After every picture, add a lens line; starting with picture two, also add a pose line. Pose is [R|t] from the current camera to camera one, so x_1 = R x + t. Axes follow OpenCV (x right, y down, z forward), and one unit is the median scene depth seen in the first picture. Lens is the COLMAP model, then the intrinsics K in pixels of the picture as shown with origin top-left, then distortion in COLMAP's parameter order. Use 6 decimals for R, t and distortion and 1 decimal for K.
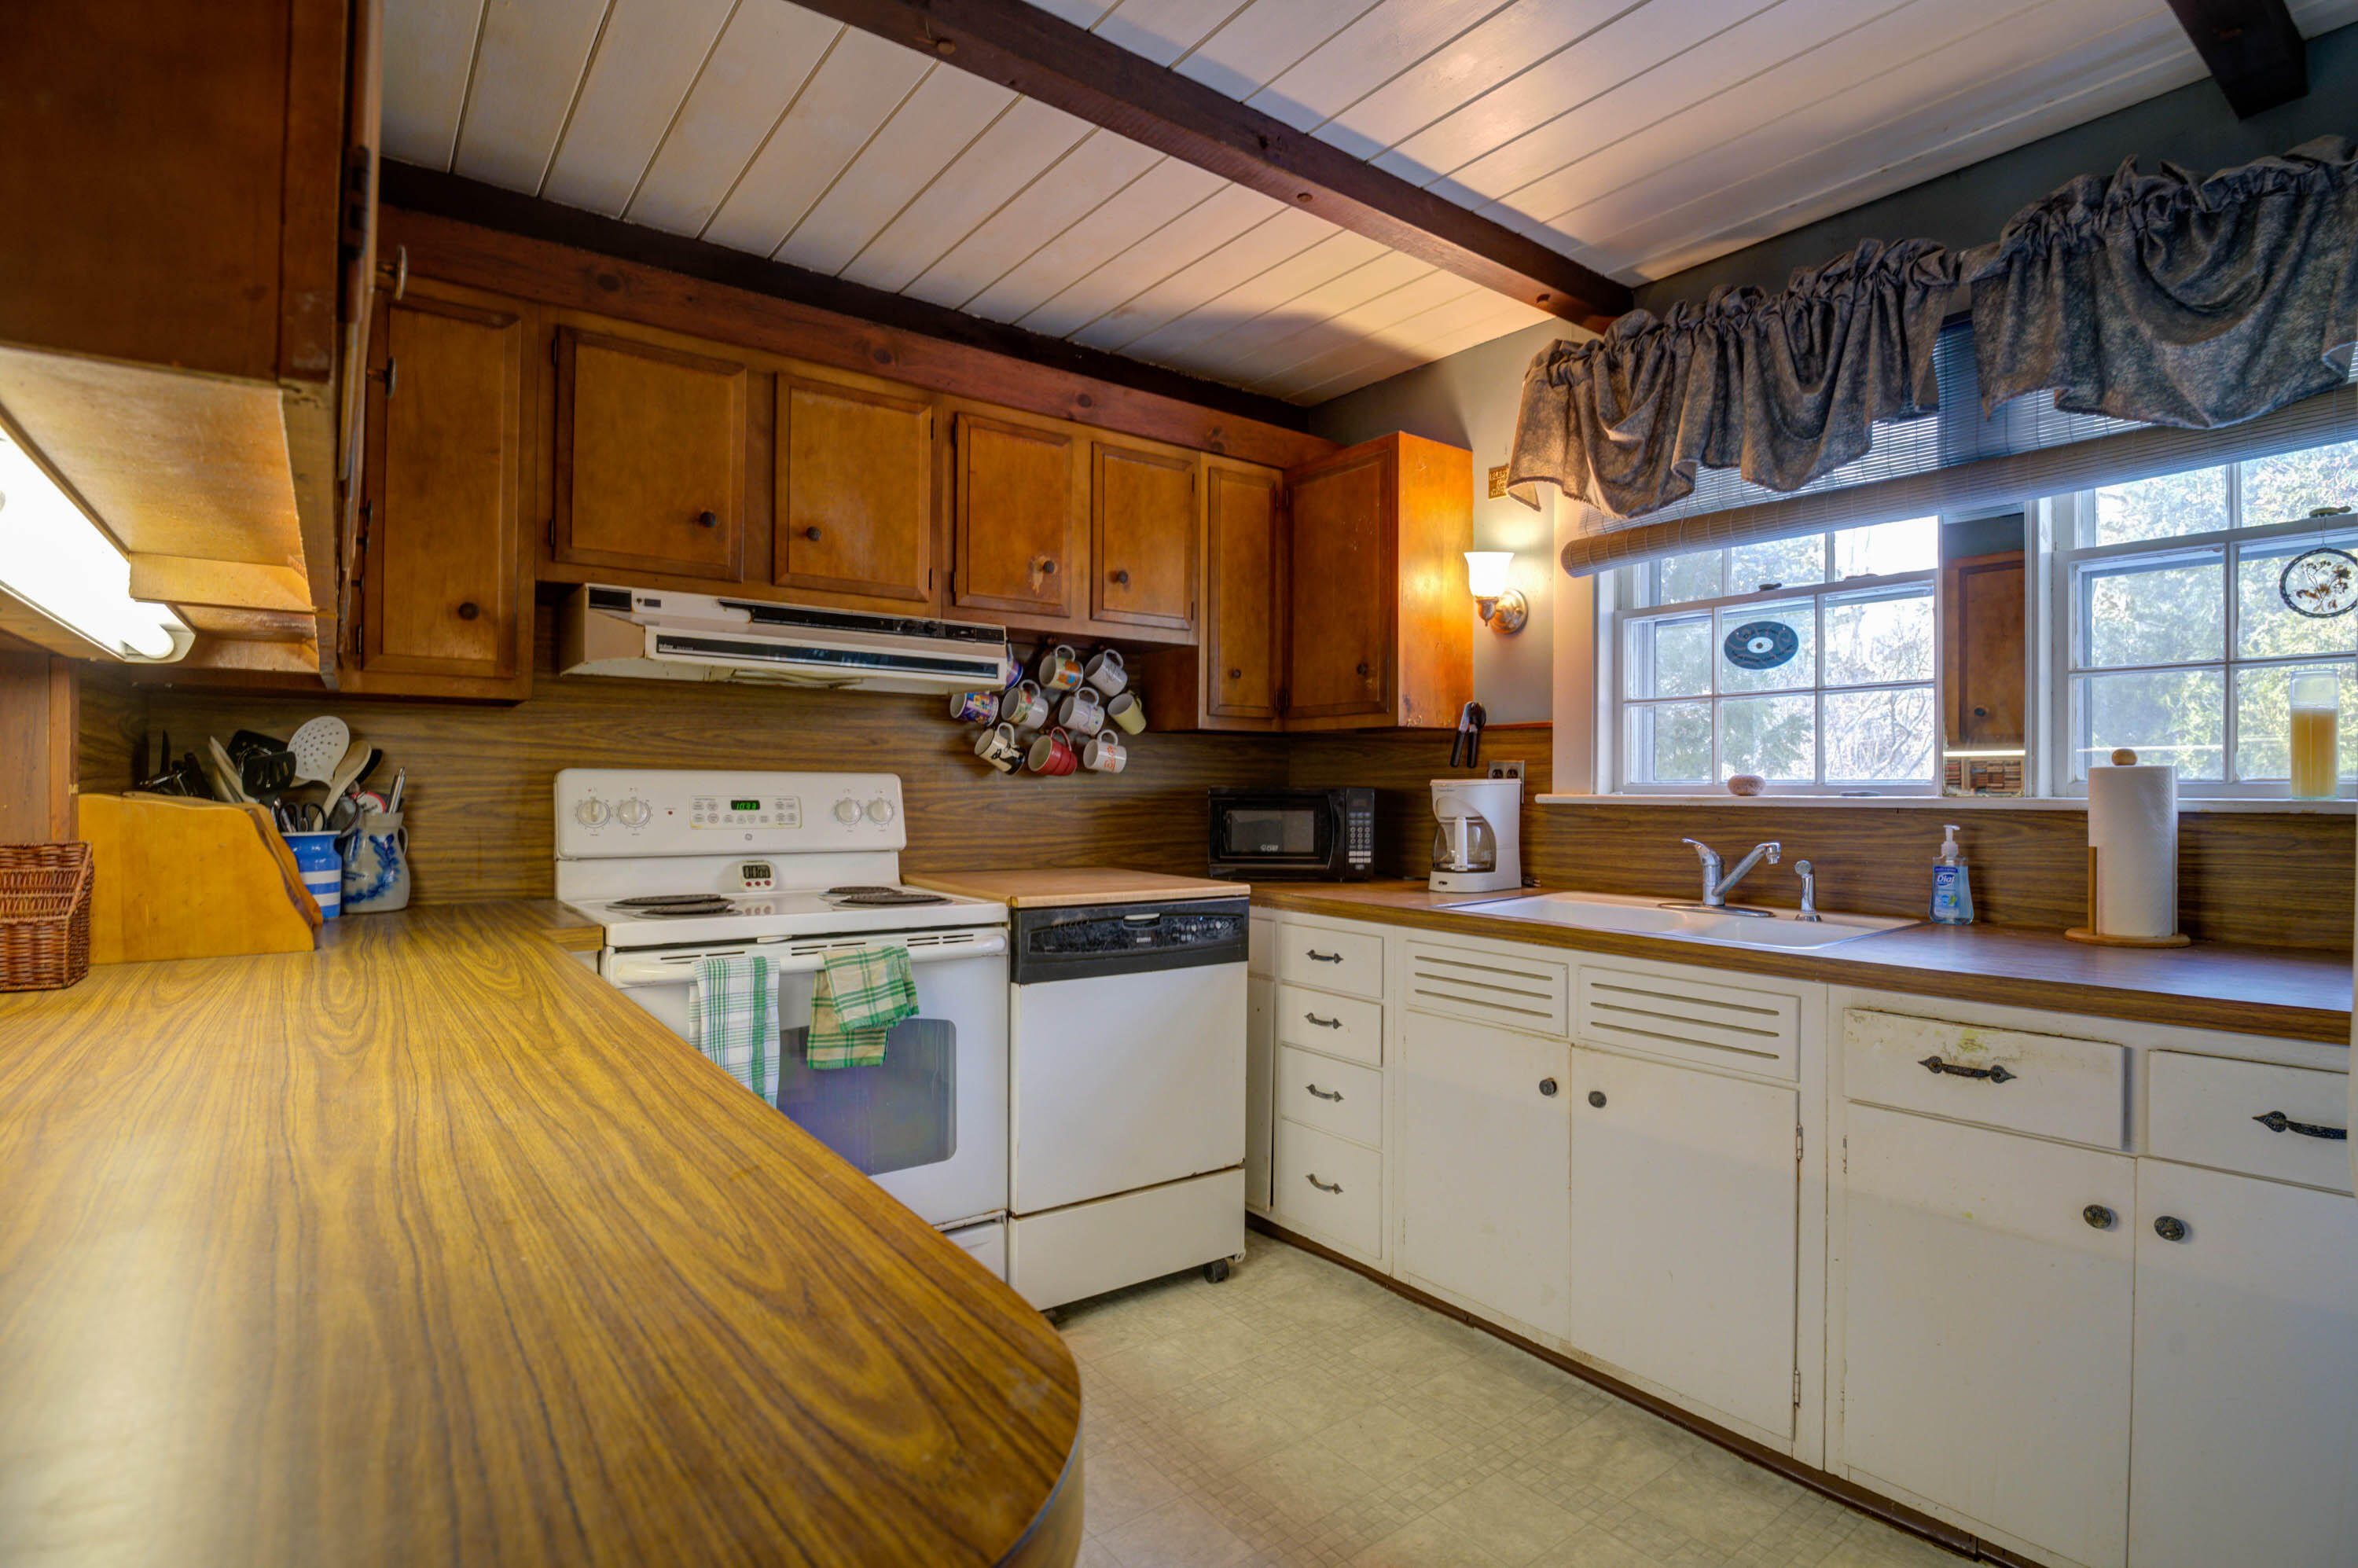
lens RADIAL K [[1151.8, 0, 1189.7], [0, 1151.8, 788.6], [0, 0, 1]] dist [-0.017858, -0.010920]
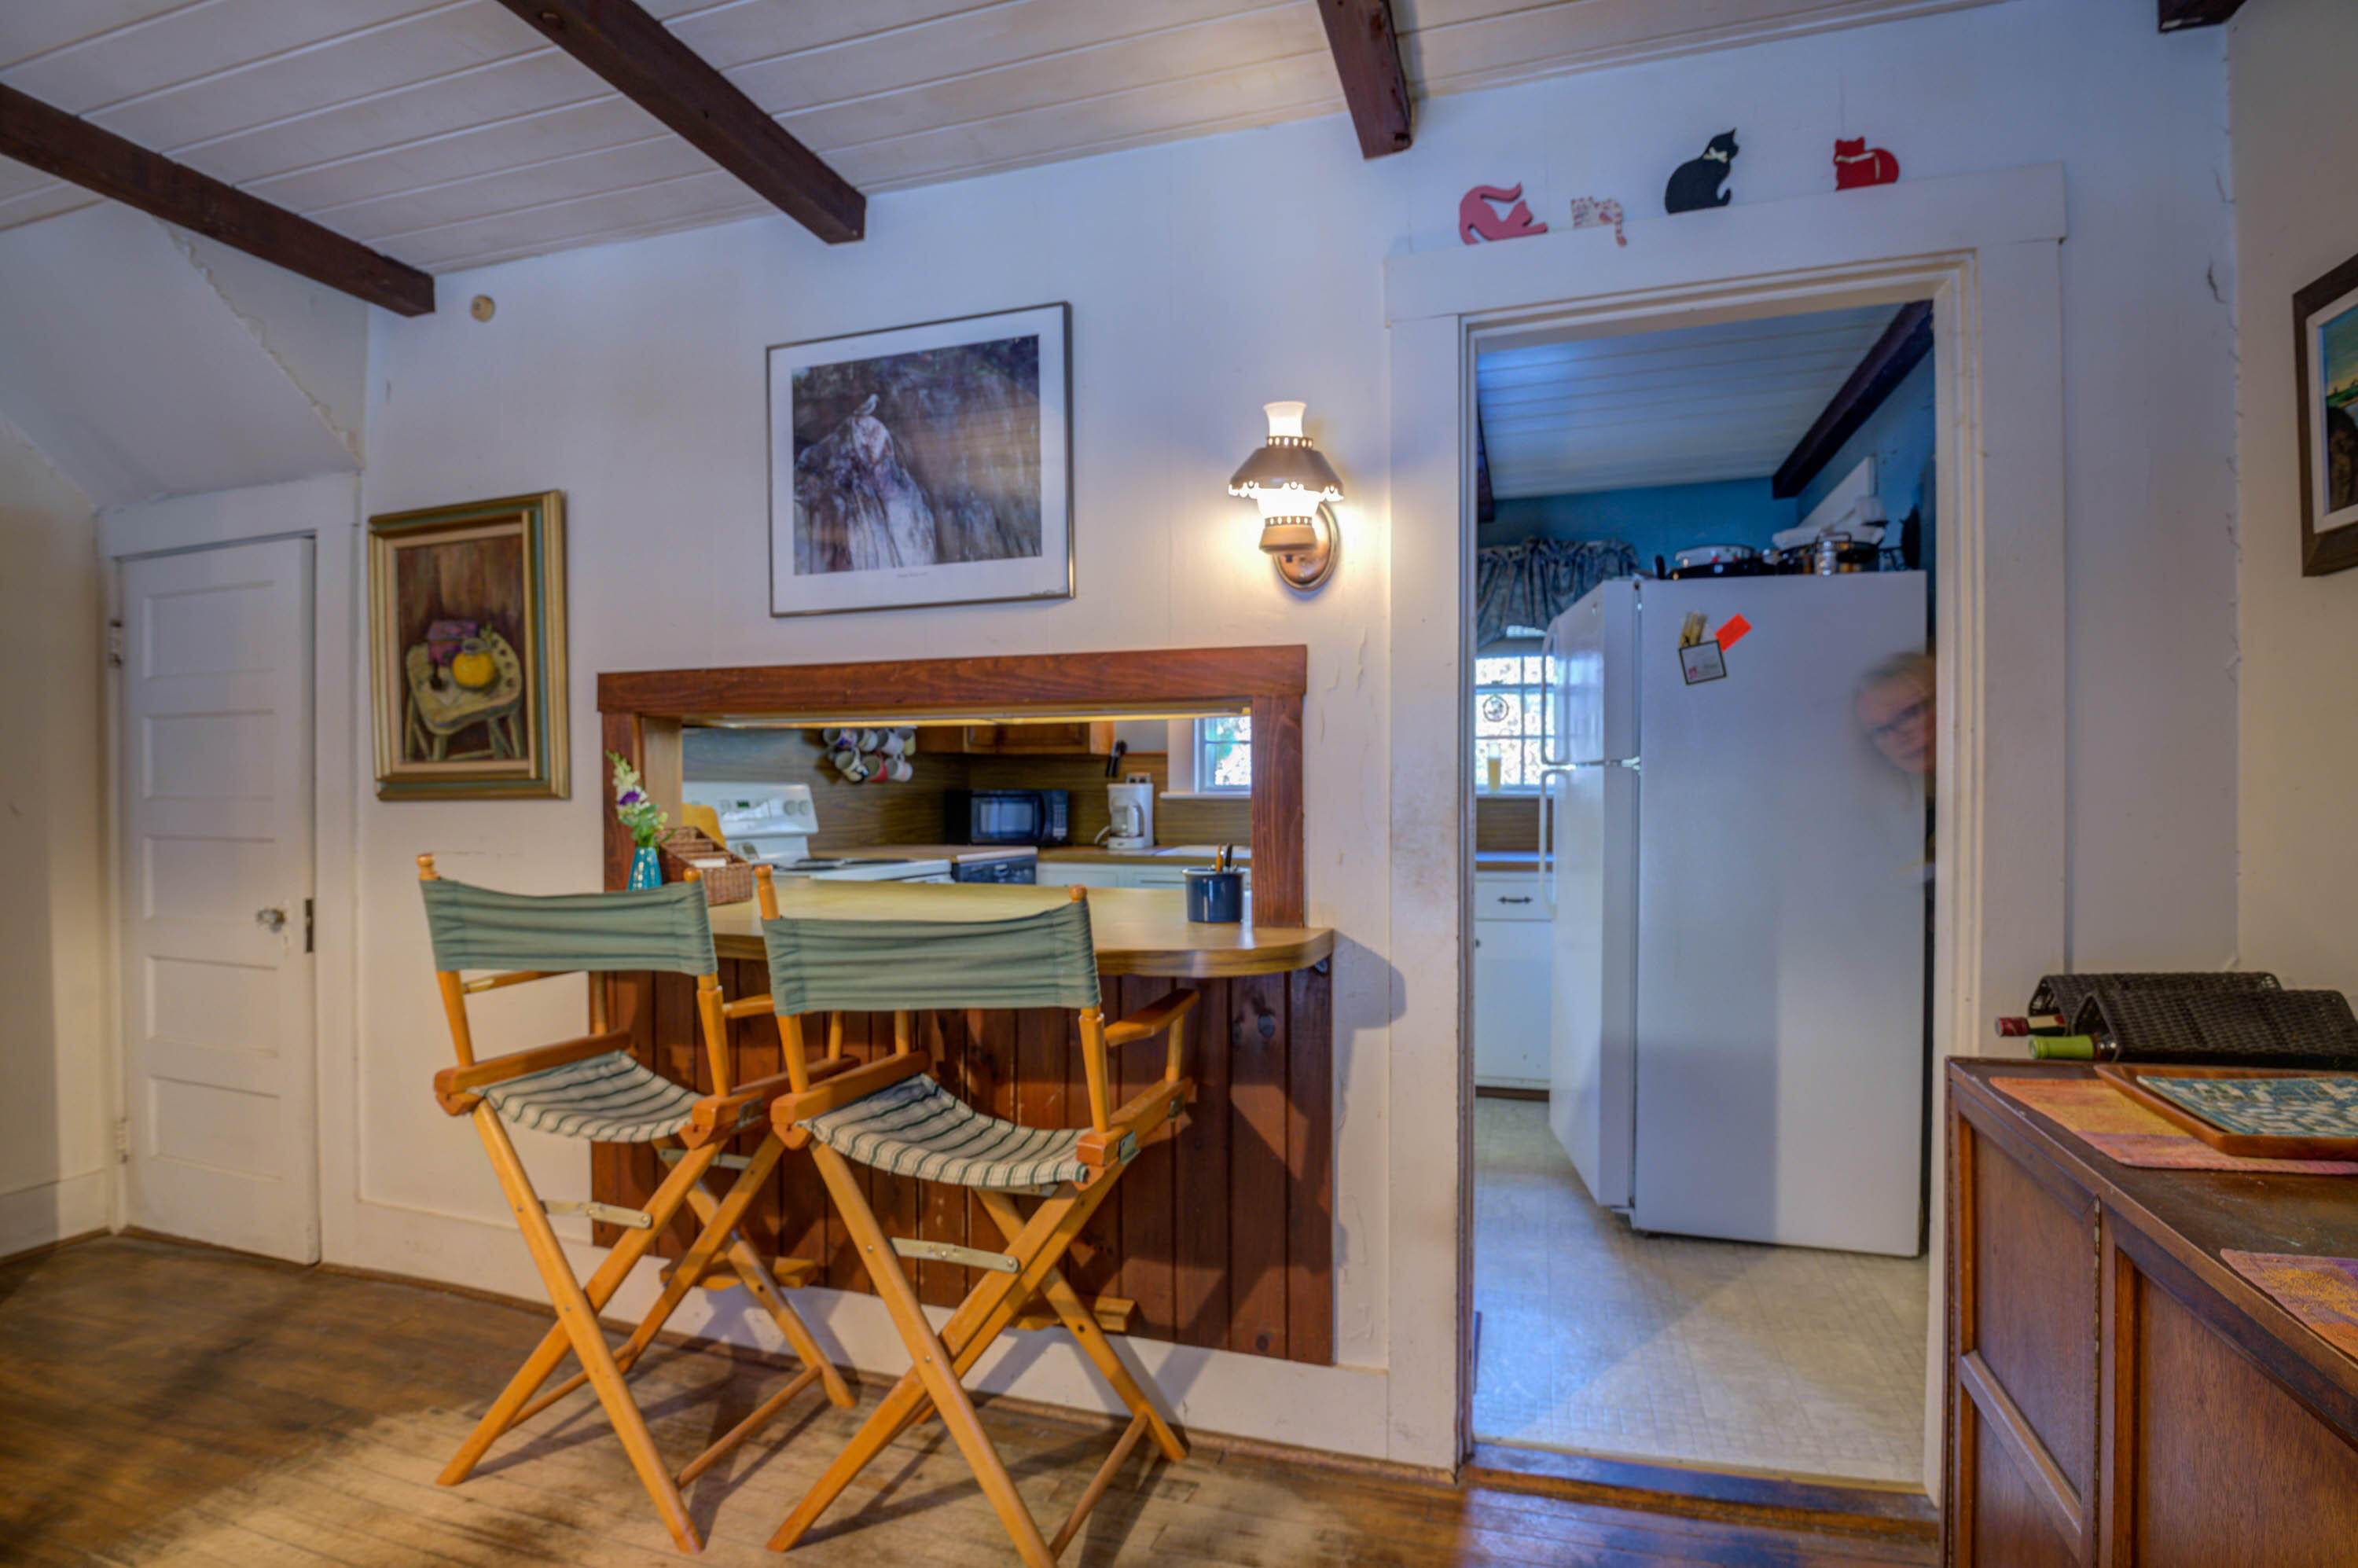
lens RADIAL K [[1151.8, 0, 1189.7], [0, 1151.8, 788.6], [0, 0, 1]] dist [-0.017858, -0.010920]
pose [[0.808010, -0.007995, 0.589114, -0.814125], [0.006125, 0.999968, 0.005170, -0.011739], [-0.589136, -0.000569, 0.808033, -0.533706]]
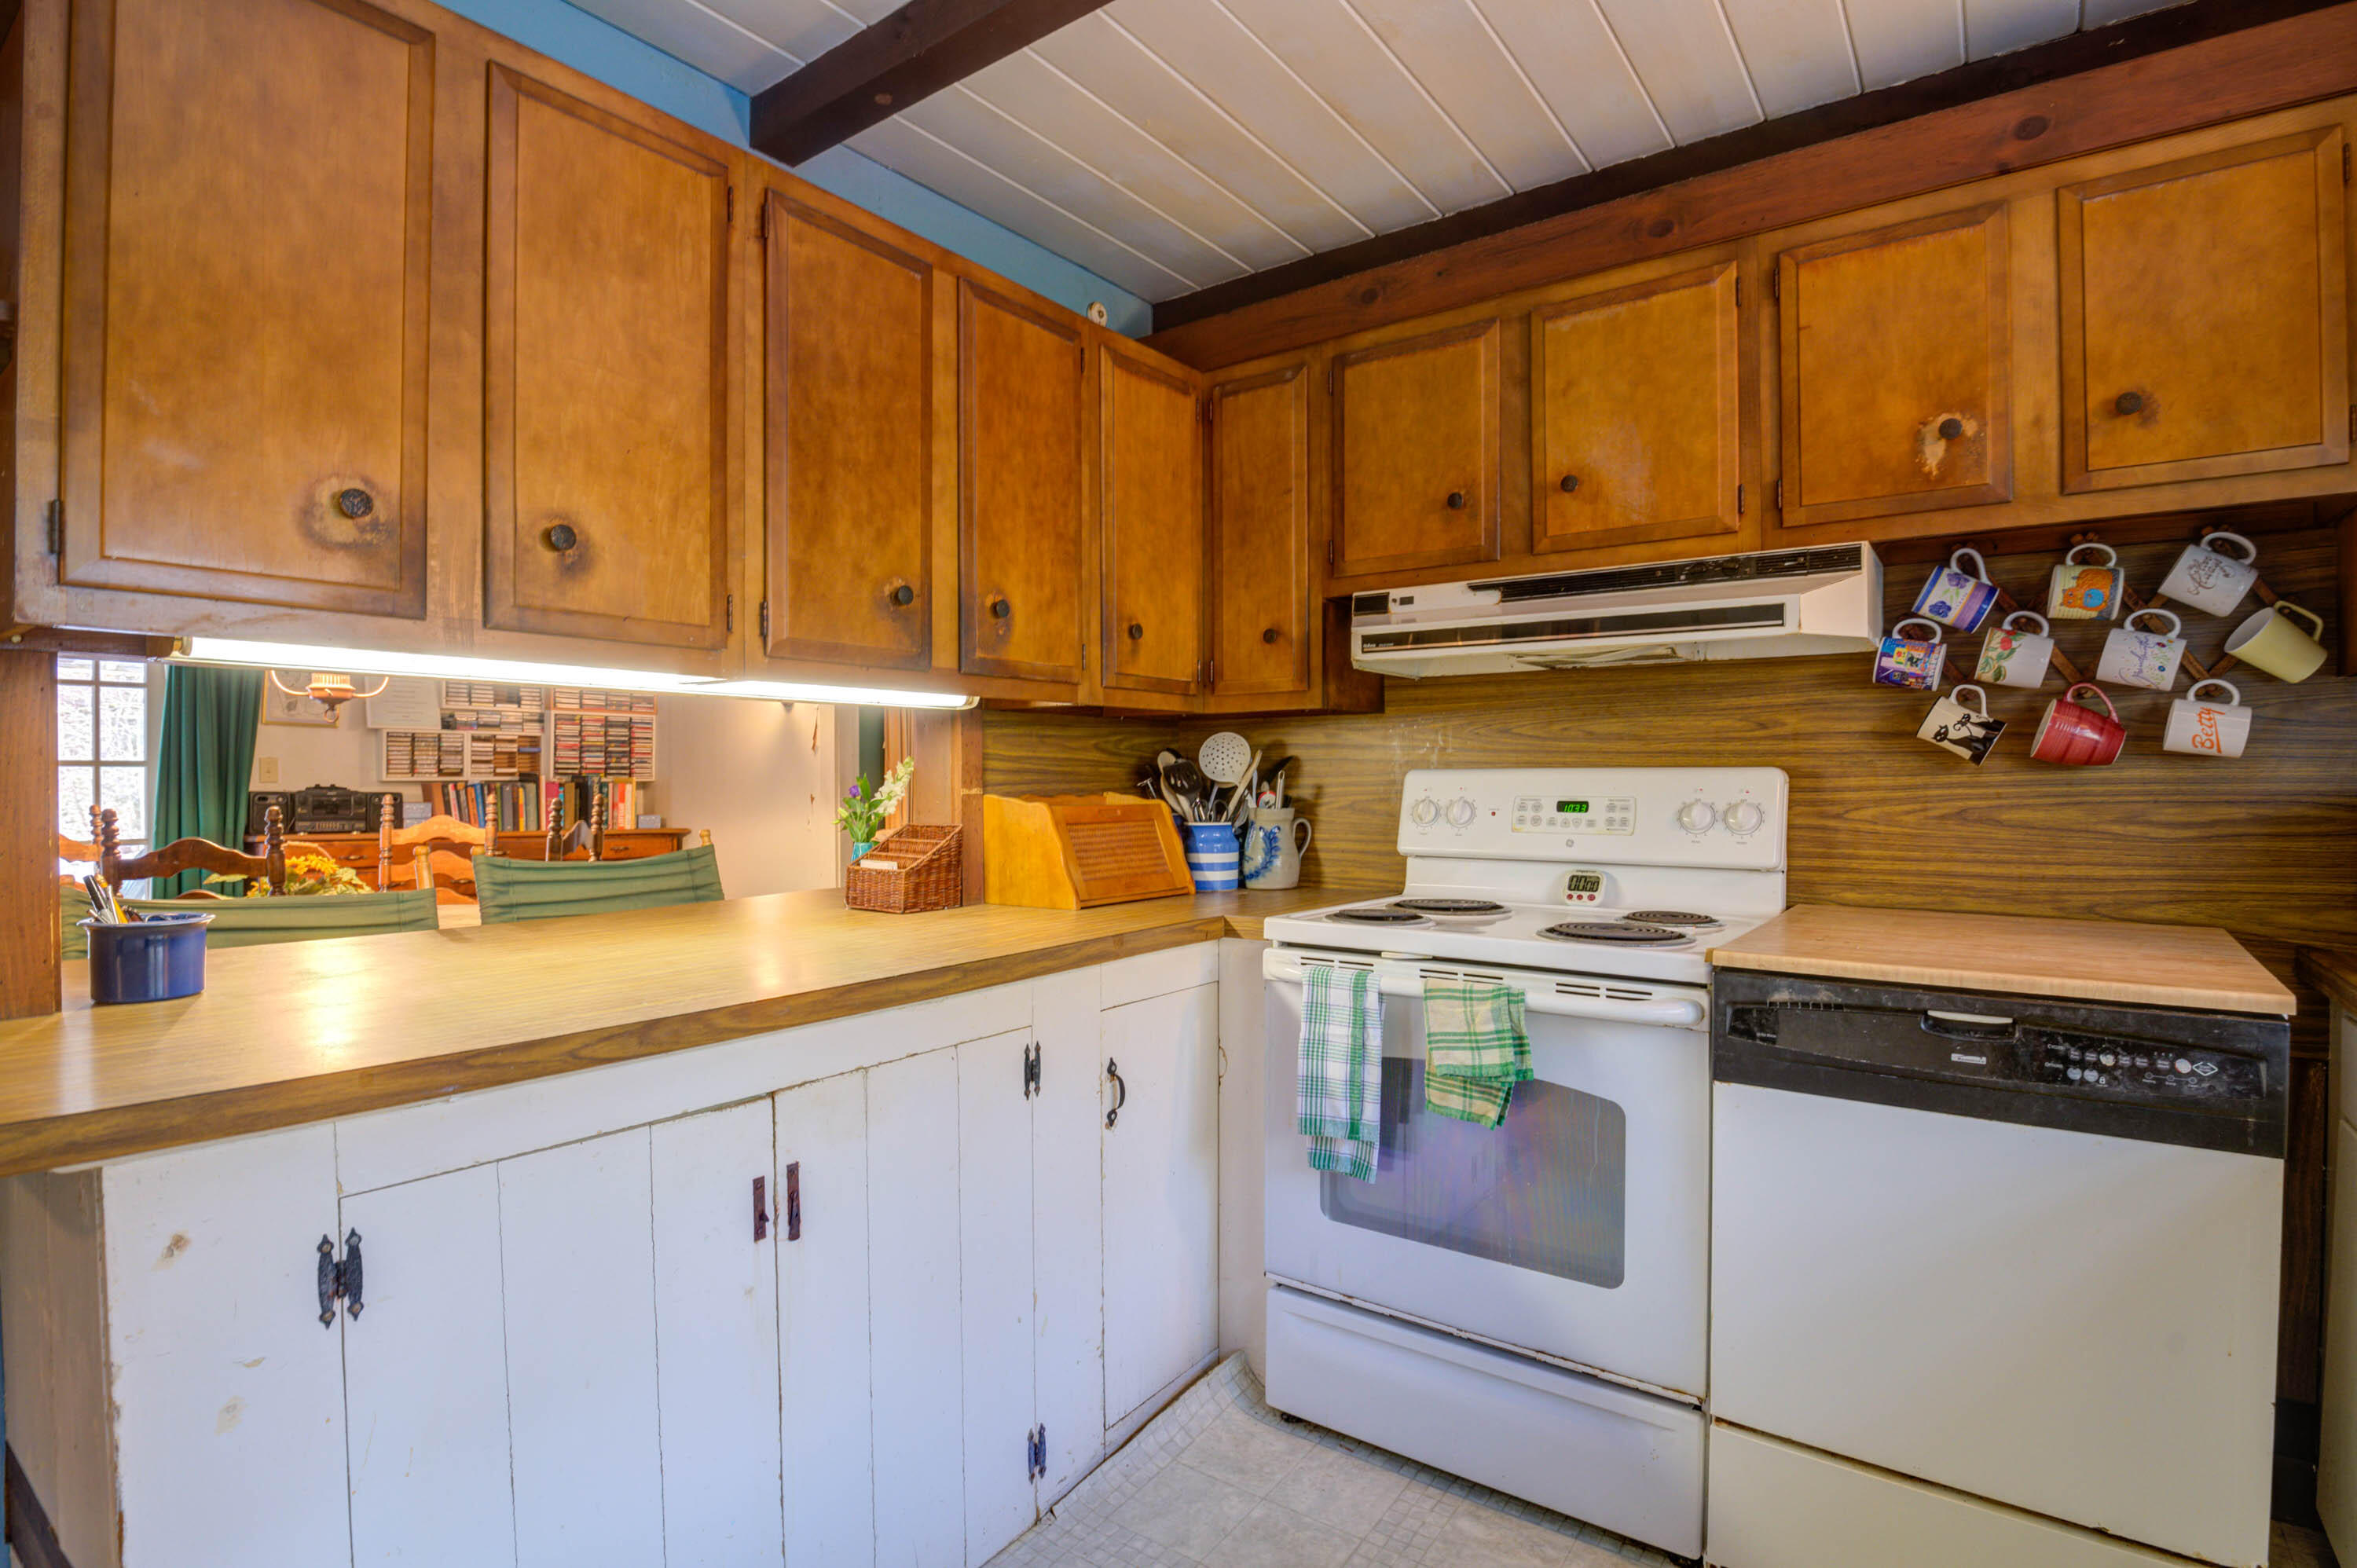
lens RADIAL K [[1151.3, 0, 1189.2], [0, 1151.3, 788.6], [0, 0, 1]] dist [-0.017858, -0.010920]
pose [[0.290920, 0.002683, -0.956744, 0.375149], [0.005783, 0.999973, 0.004562, -0.005259], [0.956730, -0.006860, 0.290896, 0.471169]]
